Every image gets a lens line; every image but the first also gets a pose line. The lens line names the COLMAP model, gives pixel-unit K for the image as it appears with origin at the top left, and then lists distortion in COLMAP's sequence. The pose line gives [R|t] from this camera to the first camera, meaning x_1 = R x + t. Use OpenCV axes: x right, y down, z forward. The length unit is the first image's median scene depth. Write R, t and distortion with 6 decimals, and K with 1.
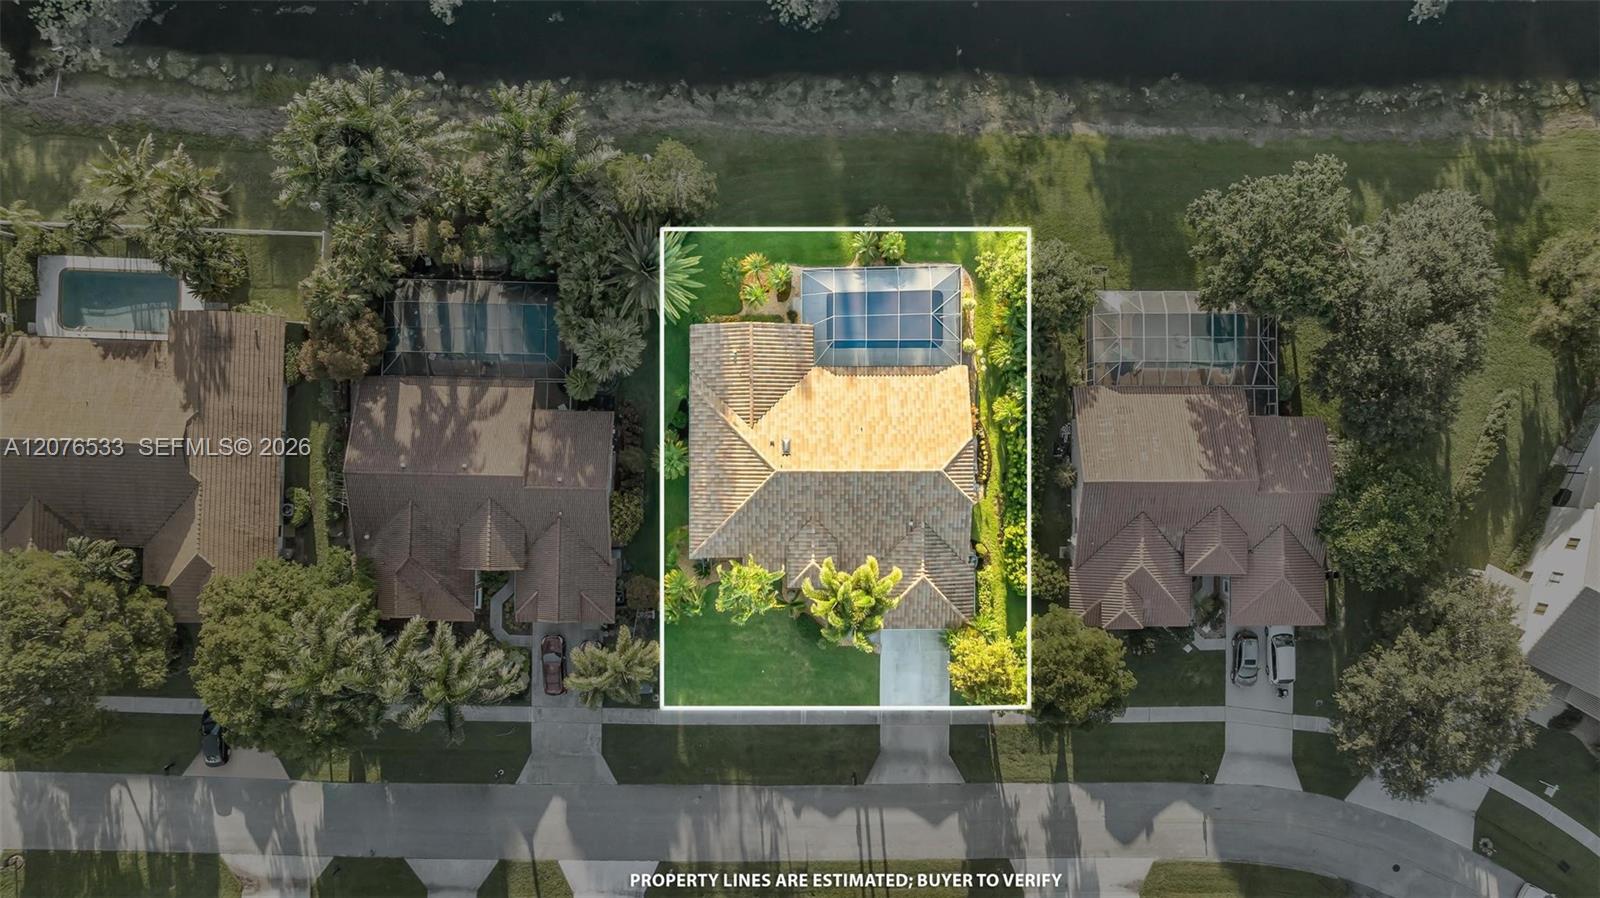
lens RADIAL K [[1115.4, 0, 800.0], [0, 1115.4, 449.0], [0, 0, 1]] dist [-0.021929, 0.005518]
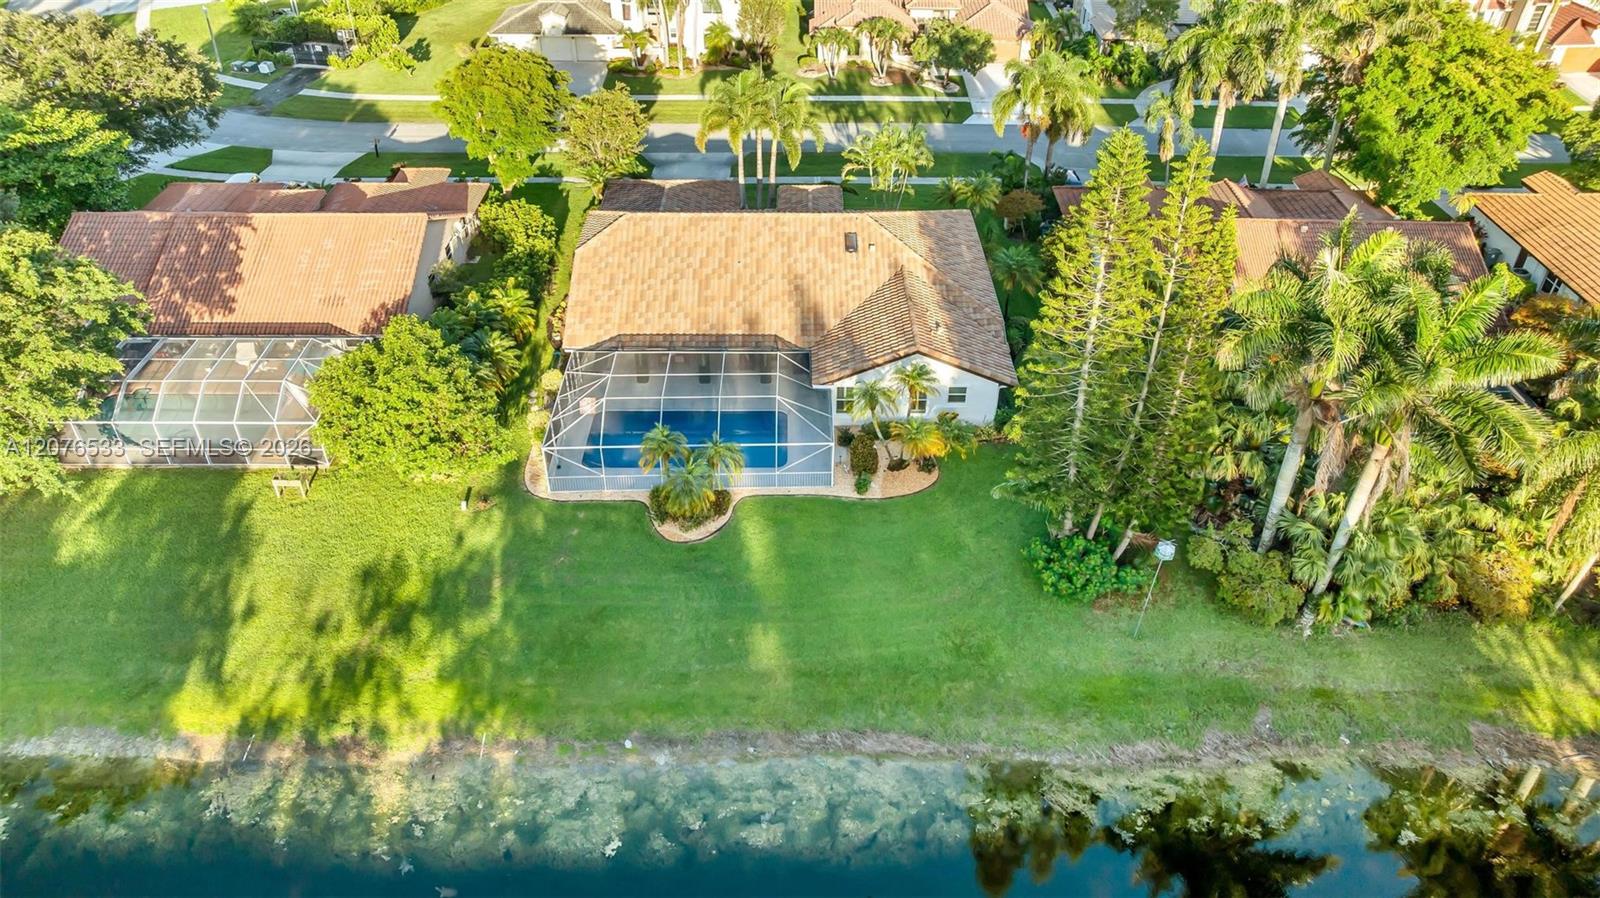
lens RADIAL K [[1115.4, 0, 800.0], [0, 1115.4, 449.0], [0, 0, 1]] dist [-0.021929, 0.005518]
pose [[-0.999921, -0.004281, -0.011830, 0.023473], [-0.007091, -0.584997, 0.811004, -0.613187], [-0.010392, 0.811024, 0.584920, 0.678435]]
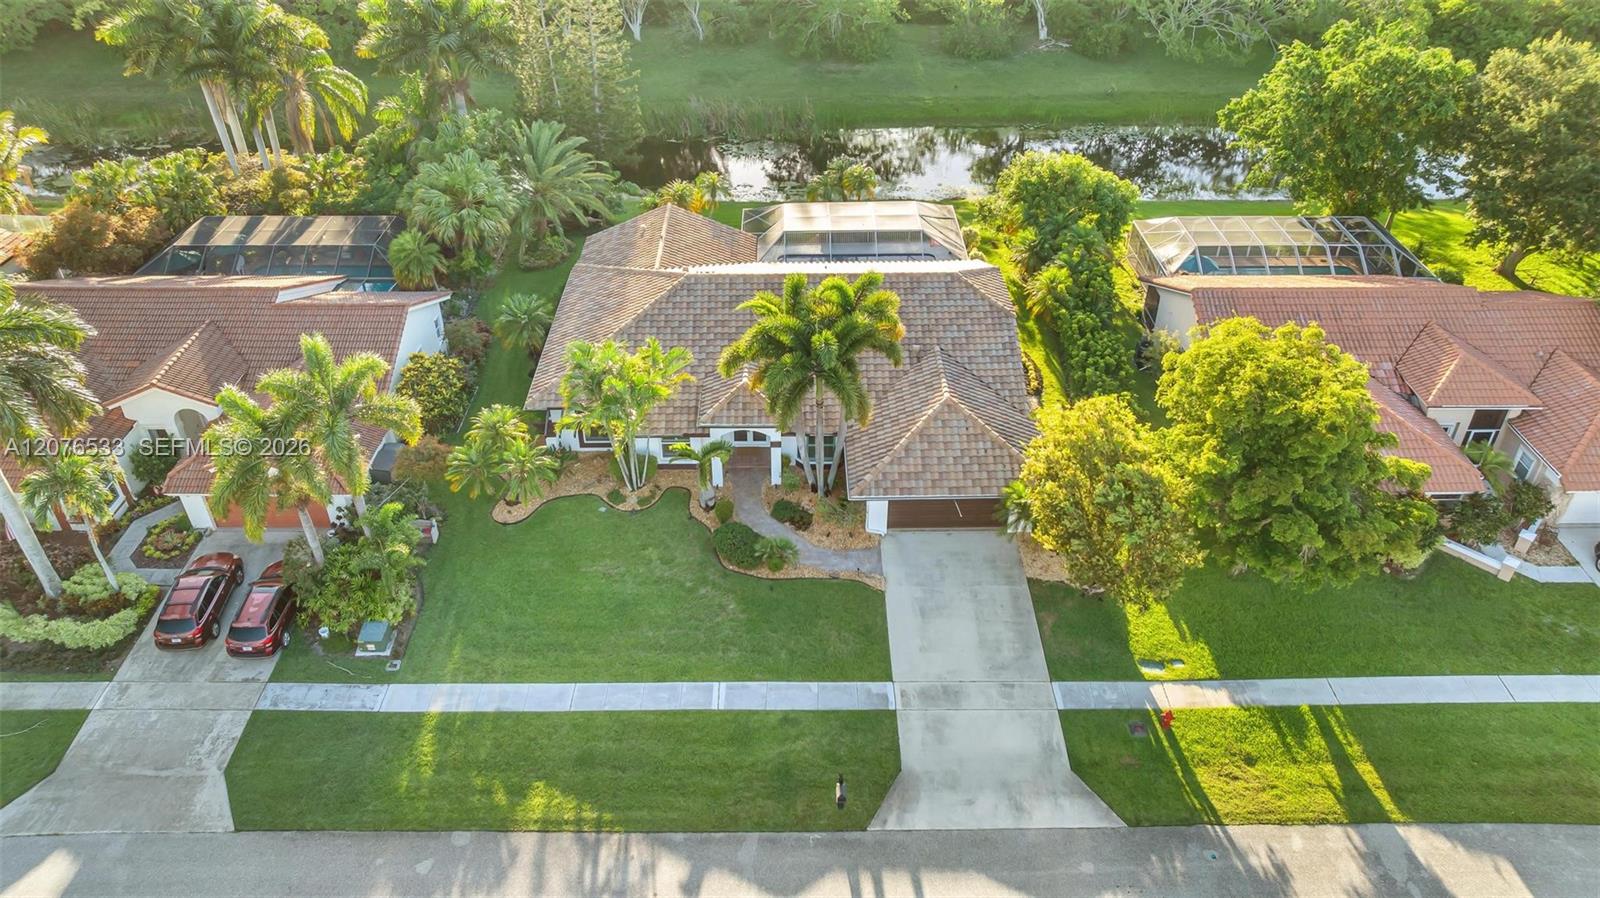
lens RADIAL K [[1115.4, 0, 800.0], [0, 1115.4, 449.0], [0, 0, 1]] dist [-0.021929, 0.005518]
pose [[0.999890, -0.014806, 0.001091, 0.035696], [0.009510, 0.582381, -0.812861, 0.538589], [0.011400, 0.812781, 0.582457, 0.667194]]
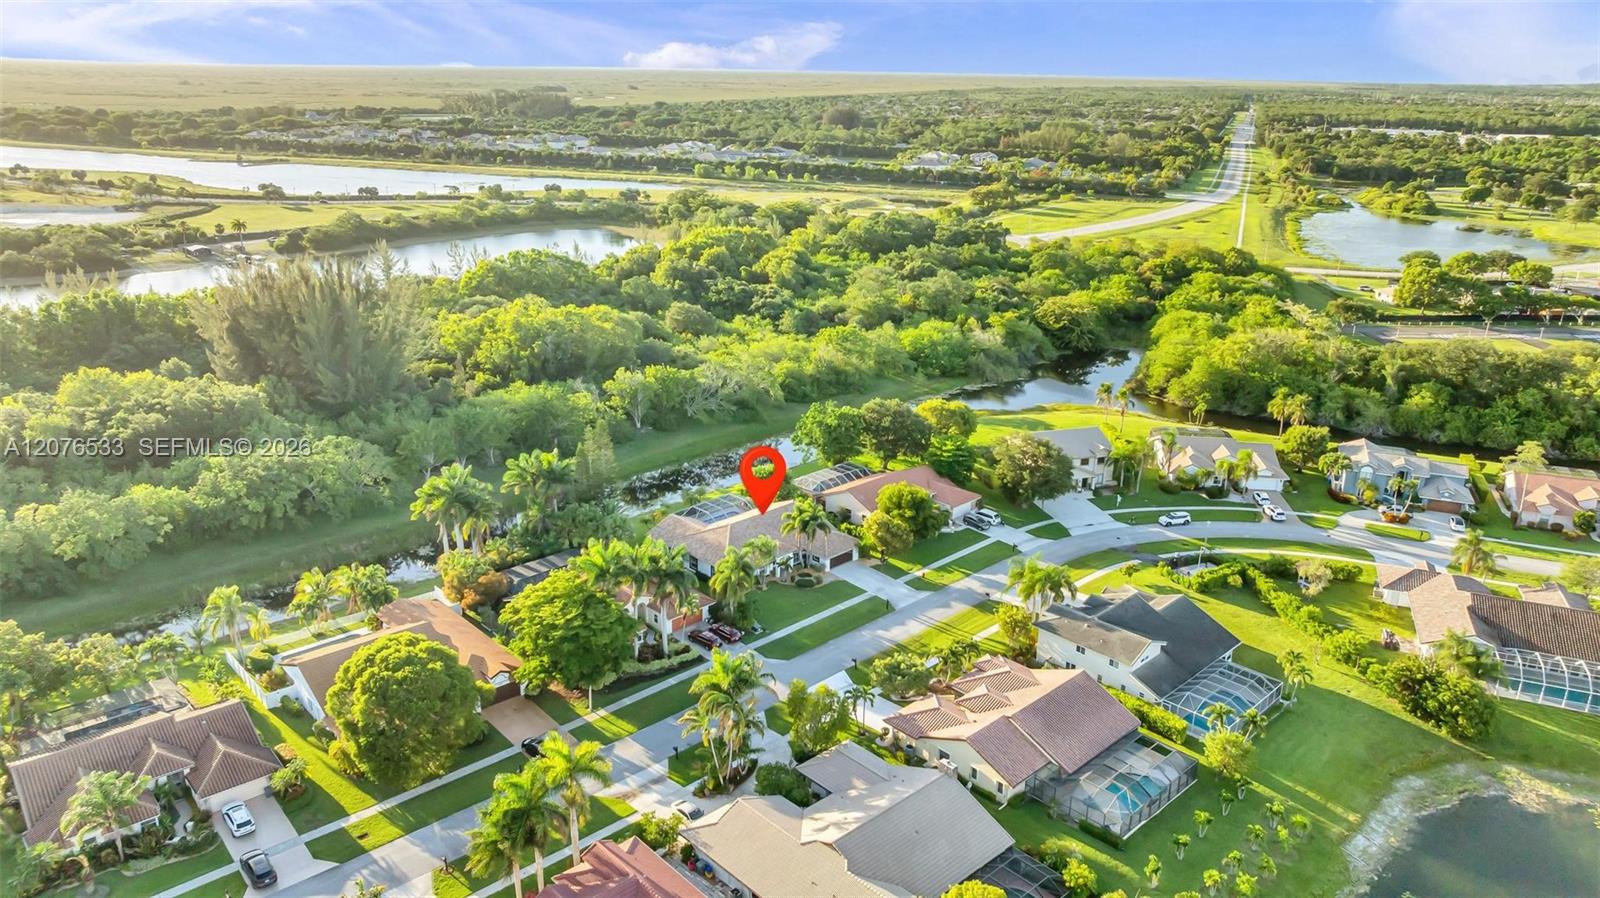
lens RADIAL K [[1115.4, 0, 800.0], [0, 1115.4, 449.0], [0, 0, 1]] dist [-0.021929, 0.005518]
pose [[0.714786, -0.222980, 0.662843, -1.088574], [0.699291, 0.239468, -0.673534, 1.260087], [-0.008545, 0.944952, 0.327096, 0.233666]]
